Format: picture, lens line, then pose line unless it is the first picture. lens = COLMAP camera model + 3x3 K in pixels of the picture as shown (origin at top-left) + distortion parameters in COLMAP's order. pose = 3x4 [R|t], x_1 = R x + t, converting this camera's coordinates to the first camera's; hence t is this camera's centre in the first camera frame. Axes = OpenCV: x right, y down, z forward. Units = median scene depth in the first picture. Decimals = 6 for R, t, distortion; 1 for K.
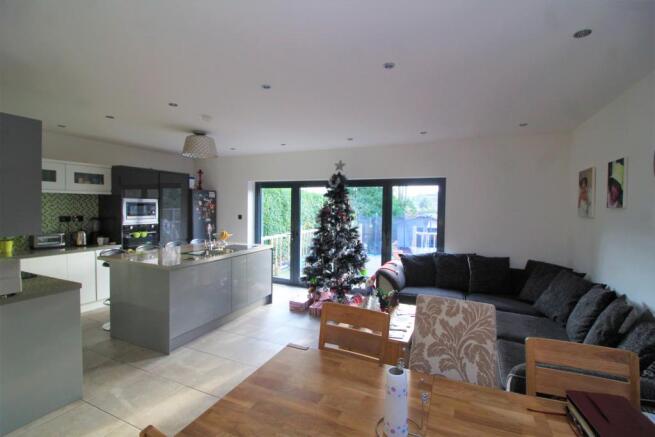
lens RADIAL K [[306.8, 0, 329.5], [0, 306.8, 212.5], [0, 0, 1]] dist [-0.001010, -0.000151]
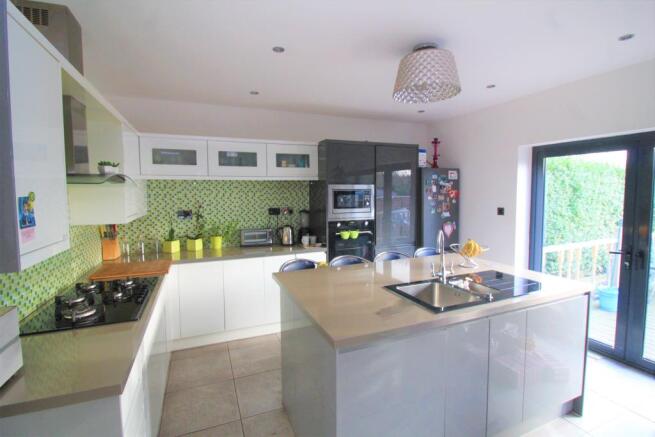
lens RADIAL K [[306.8, 0, 329.5], [0, 306.8, 212.5], [0, 0, 1]] dist [-0.001010, -0.000151]
pose [[0.723321, 0.028391, -0.689928, -0.156467], [0.003275, 0.999002, 0.044543, -0.011586], [0.690504, -0.034479, 0.722506, 0.445023]]
